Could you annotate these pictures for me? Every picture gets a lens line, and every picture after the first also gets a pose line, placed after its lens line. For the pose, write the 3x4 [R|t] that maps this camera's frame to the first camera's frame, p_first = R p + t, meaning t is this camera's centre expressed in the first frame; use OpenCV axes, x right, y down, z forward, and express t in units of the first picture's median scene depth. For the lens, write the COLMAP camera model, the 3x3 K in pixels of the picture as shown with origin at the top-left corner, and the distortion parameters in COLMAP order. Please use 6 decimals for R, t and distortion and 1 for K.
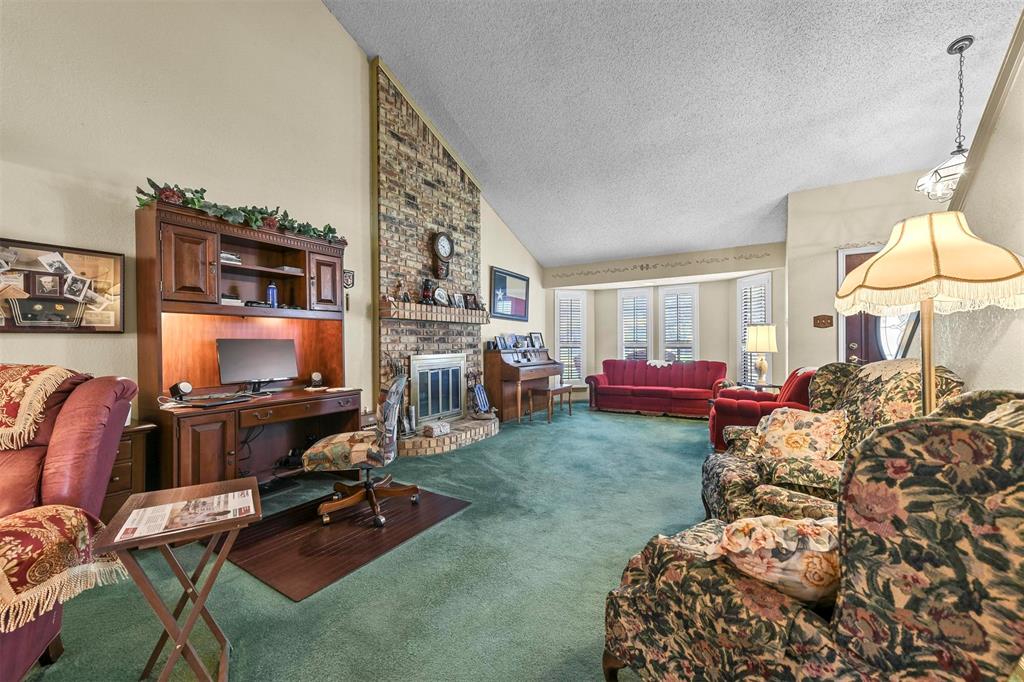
lens RADIAL K [[403.2, 0, 512.3], [0, 403.2, 342.4], [0, 0, 1]] dist [0.012821, 0.000943]
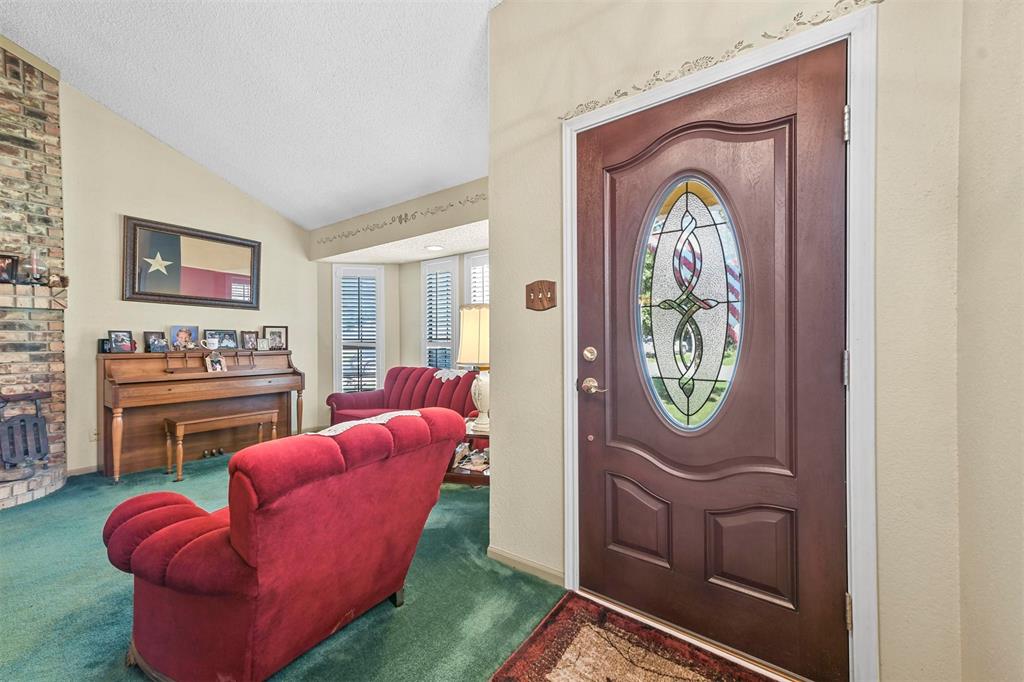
lens RADIAL K [[403.2, 0, 509.6], [0, 403.2, 340.0], [0, 0, 1]] dist [0.012821, 0.000943]
pose [[0.996011, 0.003850, -0.089151, 0.952908], [-0.003783, 0.999992, 0.000923, -0.006947], [0.089154, -0.000582, 0.996018, 0.710883]]
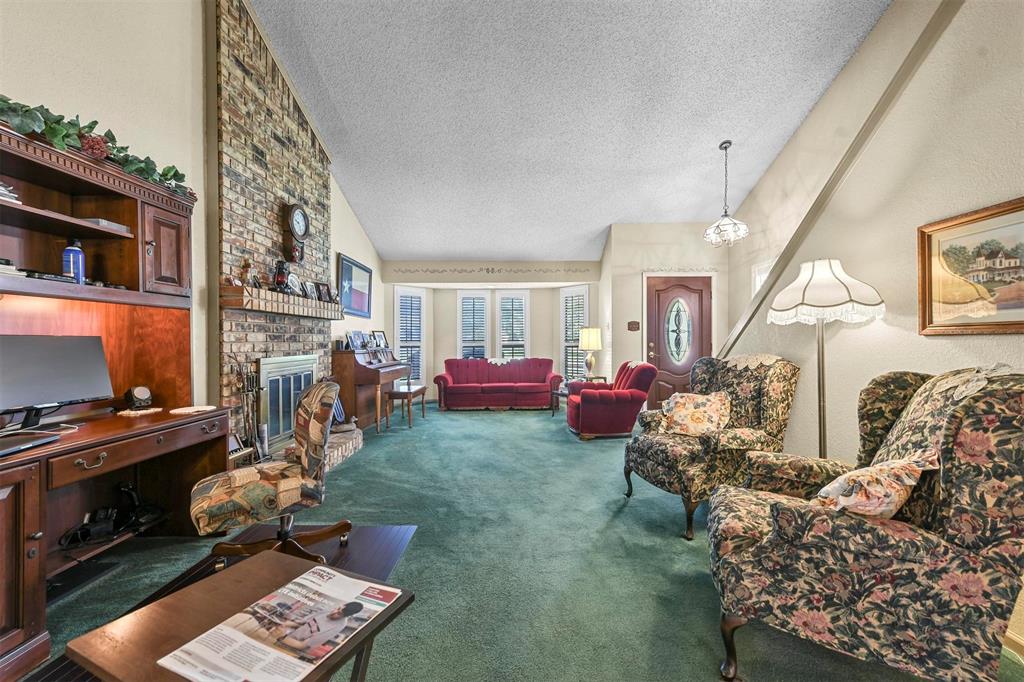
lens RADIAL K [[403.2, 0, 515.0], [0, 403.2, 341.3], [0, 0, 1]] dist [0.012821, 0.000943]
pose [[0.855388, 0.002828, 0.517979, -0.285930], [-0.002196, 0.999996, -0.001833, 0.000179], [-0.517983, 0.000430, 0.855391, 0.111112]]
